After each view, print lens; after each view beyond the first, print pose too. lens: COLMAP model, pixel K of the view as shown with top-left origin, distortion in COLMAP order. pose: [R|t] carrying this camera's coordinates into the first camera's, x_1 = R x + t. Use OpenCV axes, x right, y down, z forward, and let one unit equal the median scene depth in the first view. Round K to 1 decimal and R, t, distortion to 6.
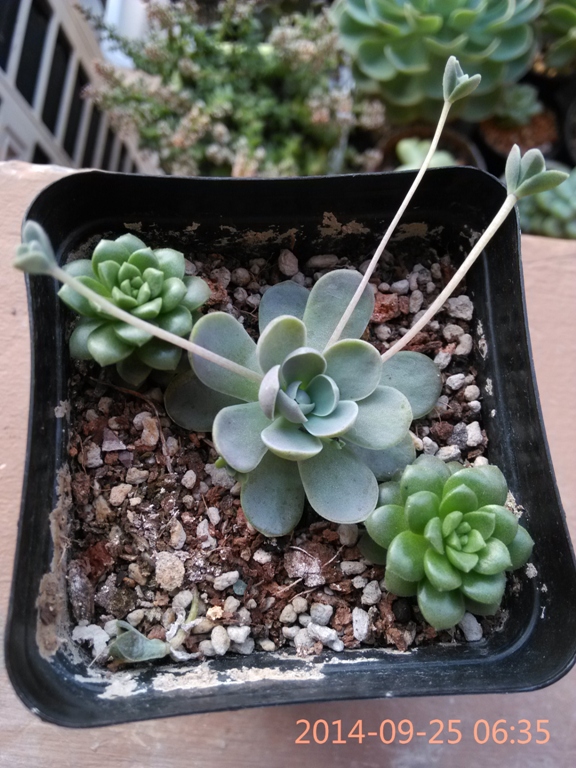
lens RADIAL K [[633.4, 0, 288.0], [0, 633.4, 384.0], [0, 0, 1]] dist [0.071079, -0.143346]
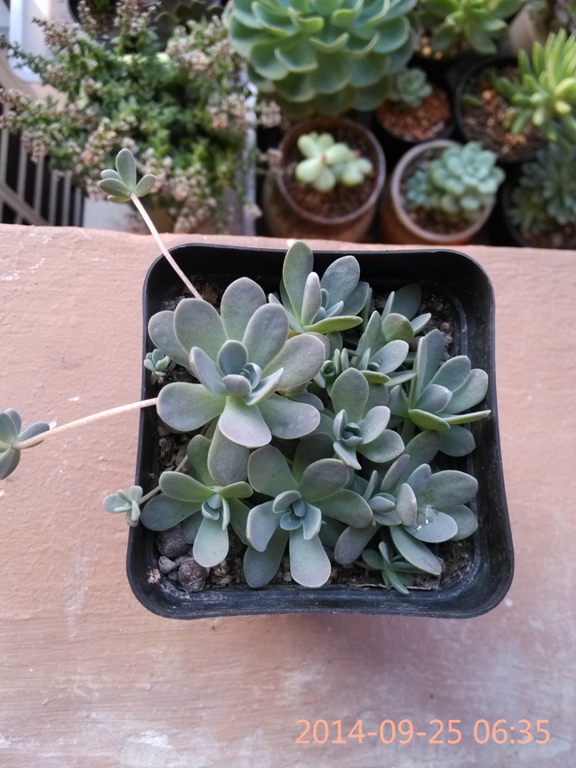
lens RADIAL K [[633.4, 0, 288.0], [0, 633.4, 384.0], [0, 0, 1]] dist [0.071079, -0.143346]
pose [[0.992794, -0.108575, 0.050719, 0.058429], [0.106397, 0.993357, 0.043834, -0.017748], [-0.055142, -0.038121, 0.997751, -0.083624]]
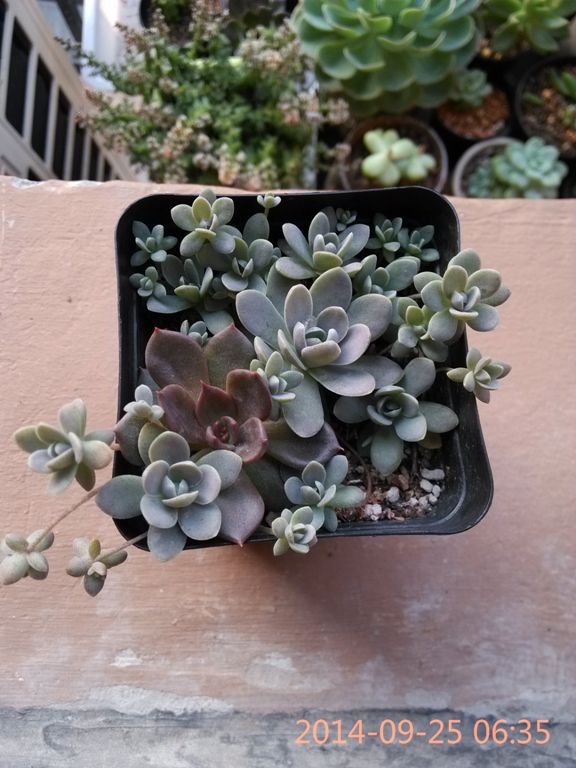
lens RADIAL K [[633.4, 0, 288.0], [0, 633.4, 384.0], [0, 0, 1]] dist [0.071079, -0.143346]
pose [[0.994585, -0.103641, 0.007668, -0.011472], [0.103651, 0.994613, -0.000843, 0.038639], [-0.007539, 0.001633, 0.999970, -0.101276]]
